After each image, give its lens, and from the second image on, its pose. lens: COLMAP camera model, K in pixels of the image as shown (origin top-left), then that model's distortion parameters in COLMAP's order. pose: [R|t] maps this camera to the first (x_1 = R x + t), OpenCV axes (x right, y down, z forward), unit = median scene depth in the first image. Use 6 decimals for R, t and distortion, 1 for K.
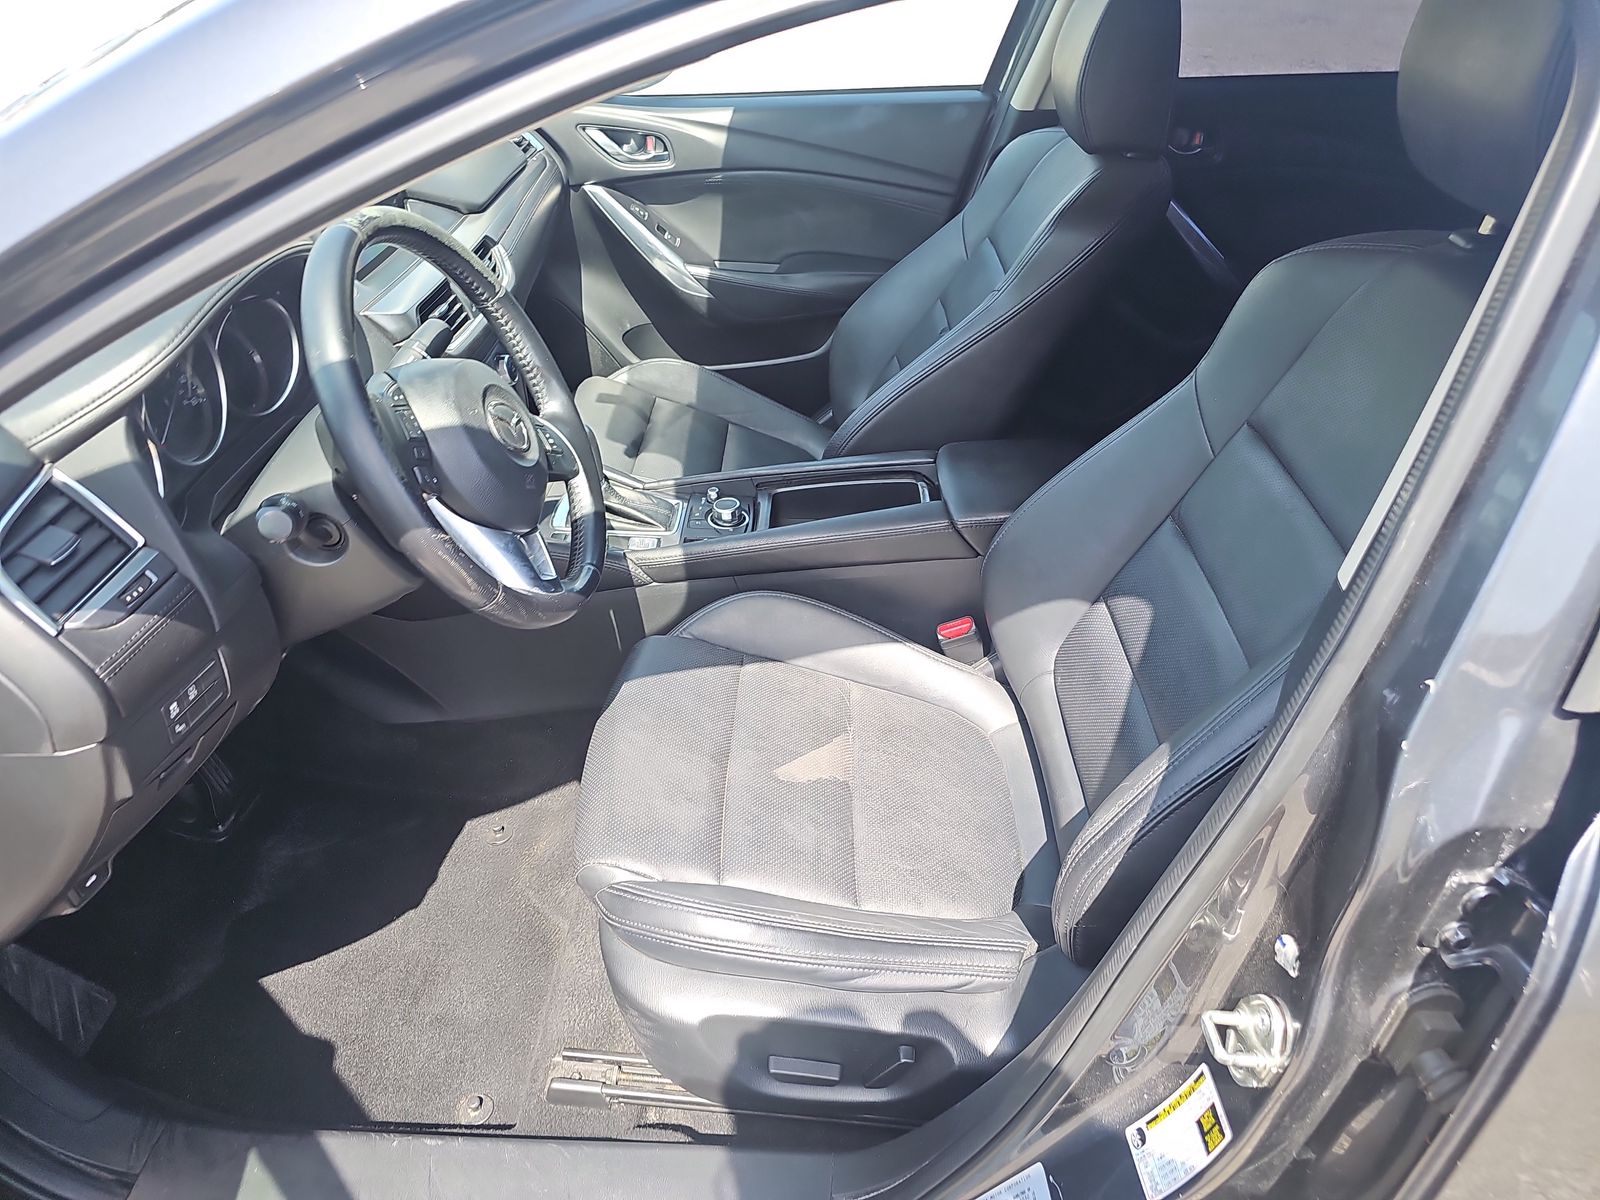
lens RADIAL K [[1018.9, 0, 800.0], [0, 1018.9, 600.0], [0, 0, 1]] dist [0.034122, -0.040510]
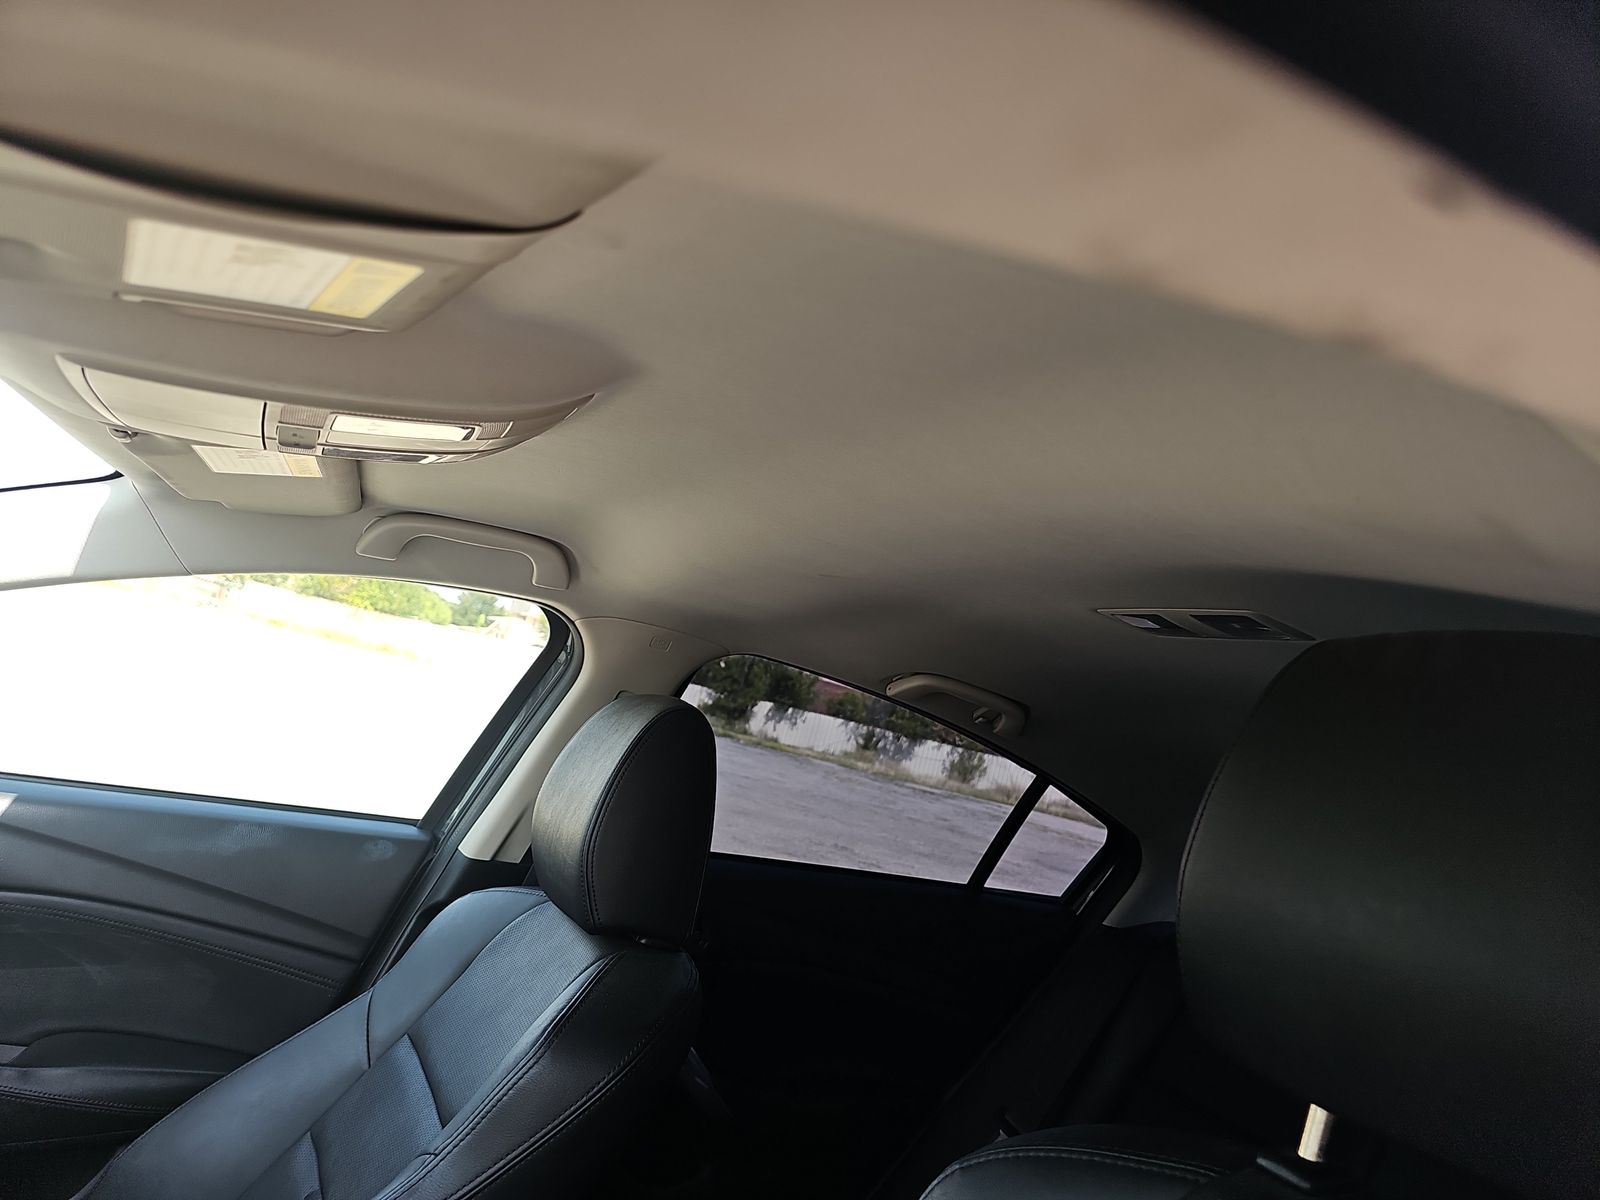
lens RADIAL K [[1018.9, 0, 800.0], [0, 1018.9, 600.0], [0, 0, 1]] dist [0.034122, -0.040510]
pose [[0.844258, 0.249310, 0.474419, 0.015971], [0.112605, 0.782936, -0.611826, -0.140046], [-0.523974, 0.569960, 0.632926, 0.290956]]
